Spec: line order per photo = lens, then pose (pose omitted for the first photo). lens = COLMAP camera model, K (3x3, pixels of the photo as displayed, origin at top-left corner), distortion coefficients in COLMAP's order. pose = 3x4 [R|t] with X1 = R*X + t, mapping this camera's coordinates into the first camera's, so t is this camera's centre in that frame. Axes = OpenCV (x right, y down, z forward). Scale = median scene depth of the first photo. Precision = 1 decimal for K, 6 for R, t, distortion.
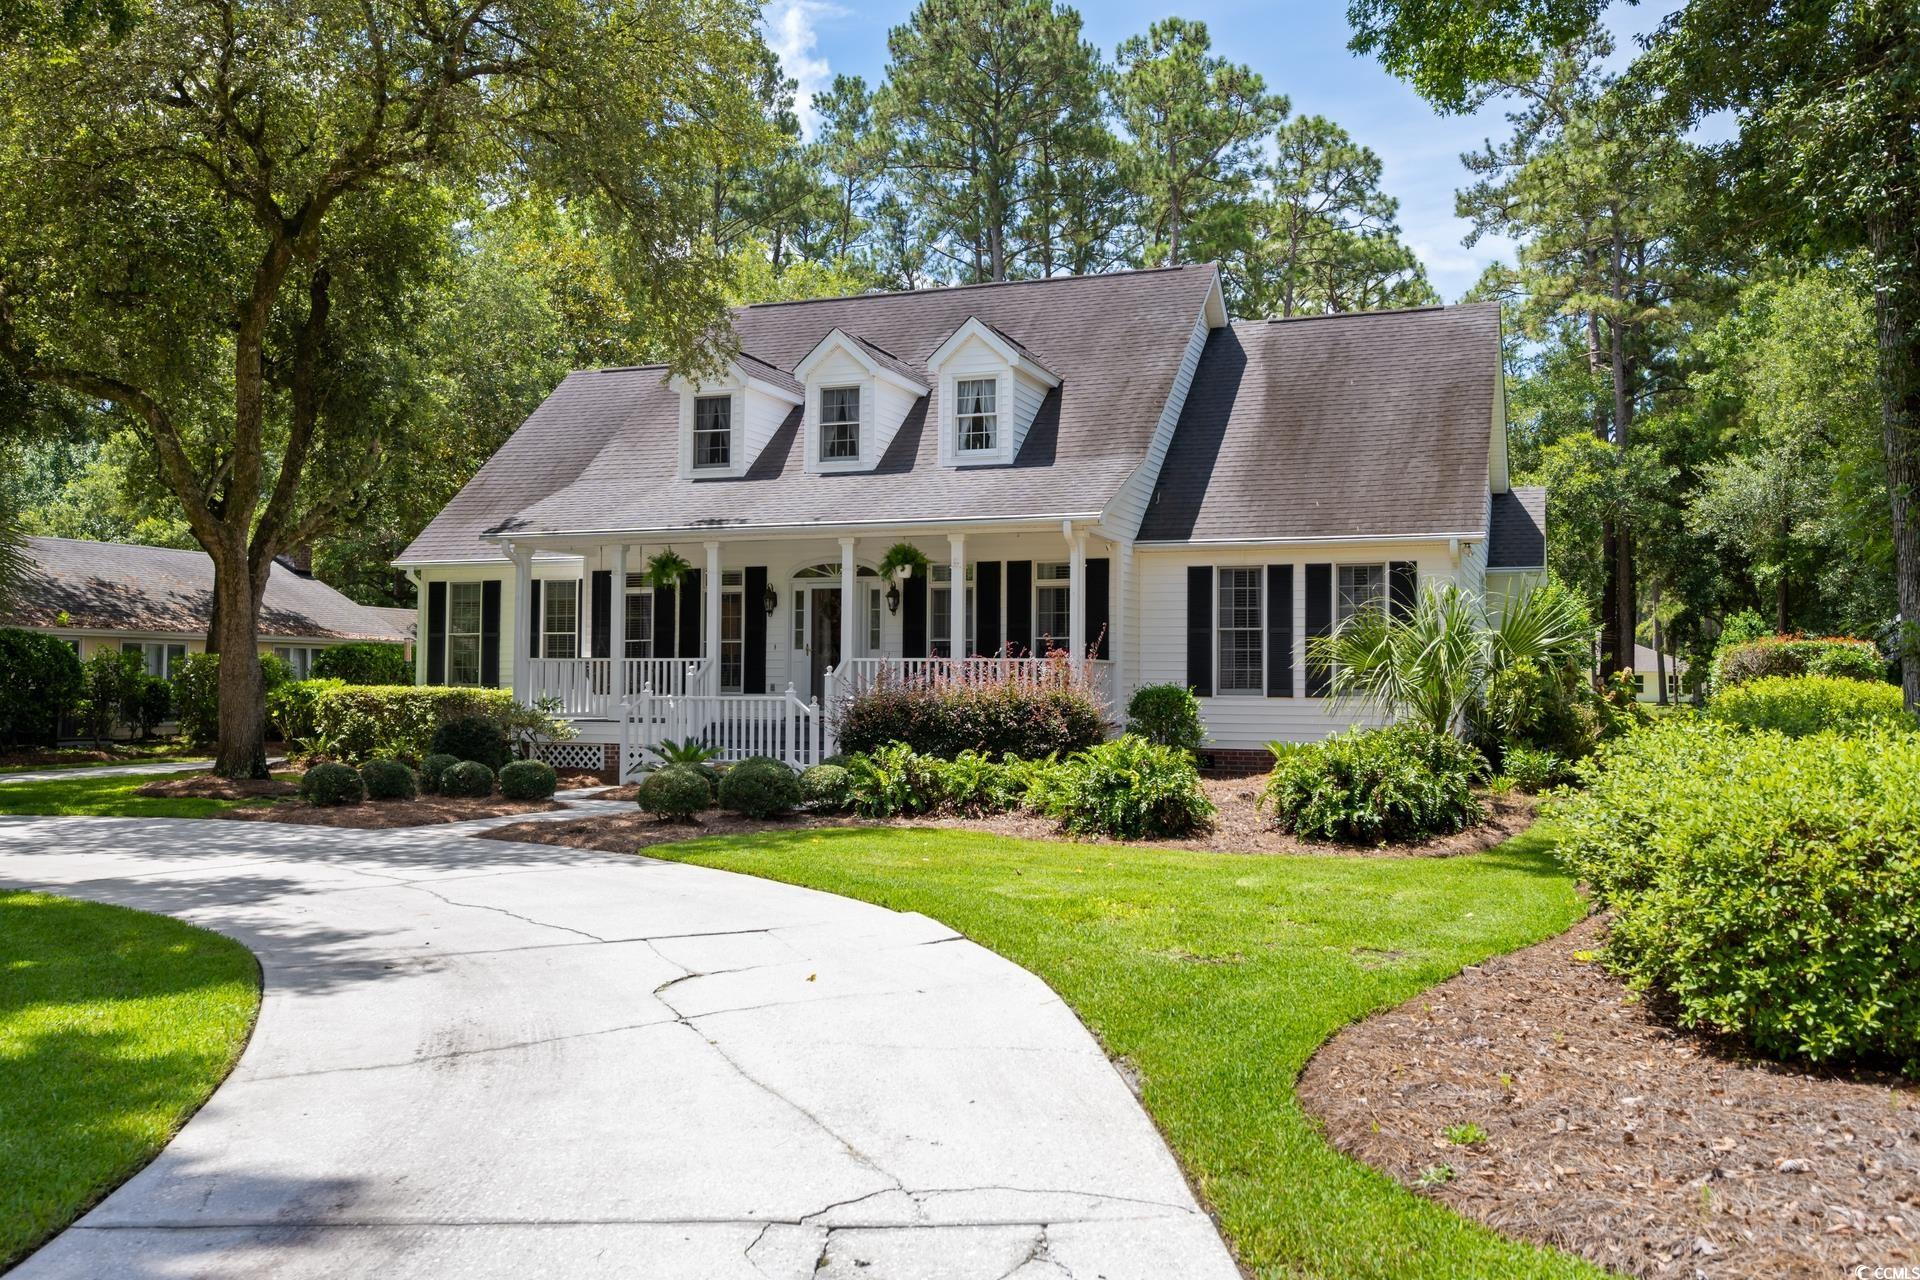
lens RADIAL K [[1555.1, 0, 971.0], [0, 1555.1, 634.6], [0, 0, 1]] dist [0.015889, -0.000349]
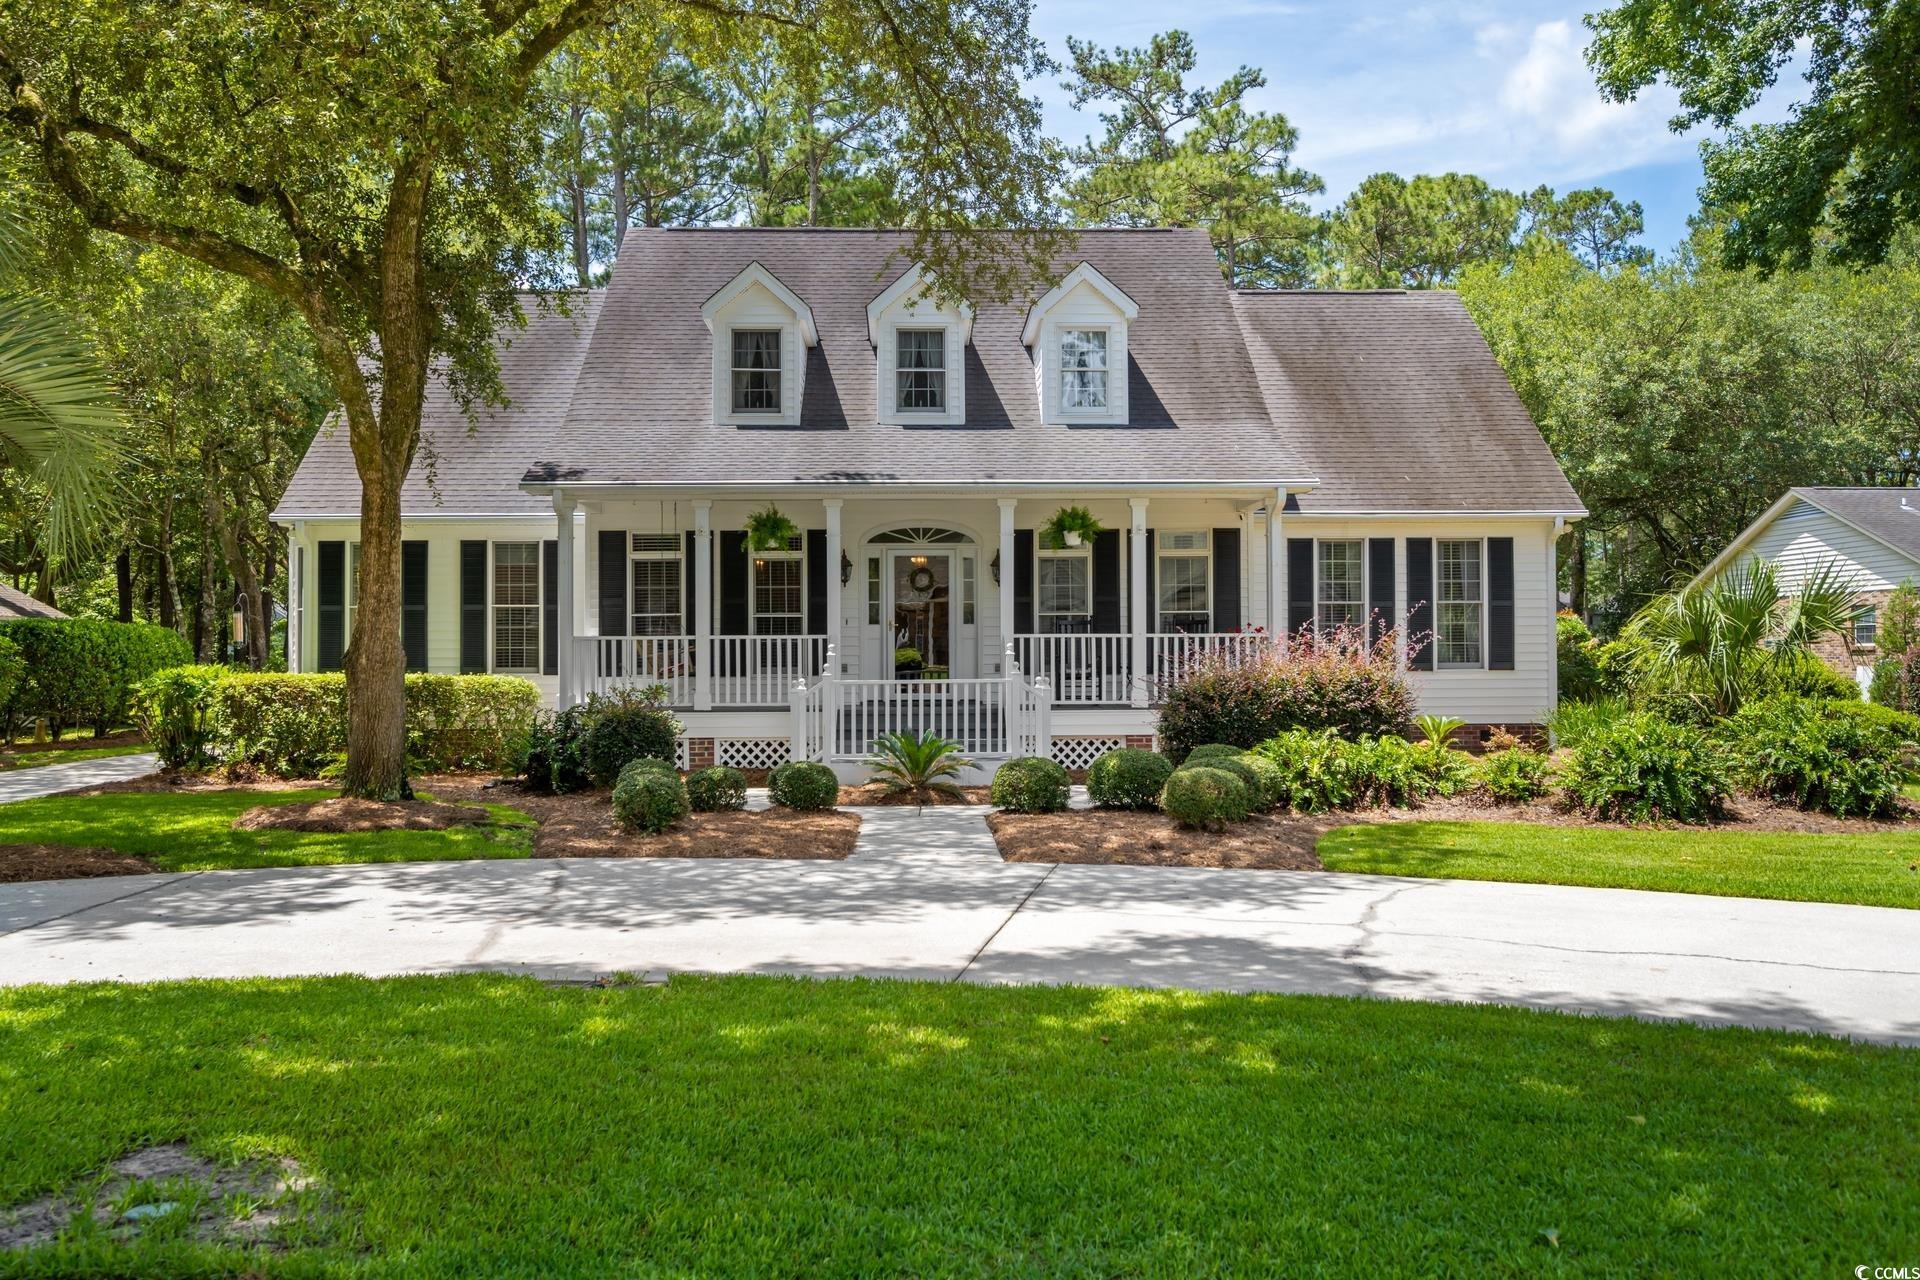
lens RADIAL K [[1555.1, 0, 960.0], [0, 1555.1, 640.9], [0, 0, 1]] dist [0.015889, -0.000349]
pose [[0.923624, -0.006694, 0.383242, -0.414131], [-0.000829, 0.999810, 0.019463, 0.001557], [-0.383299, -0.018294, 0.923443, 0.172587]]
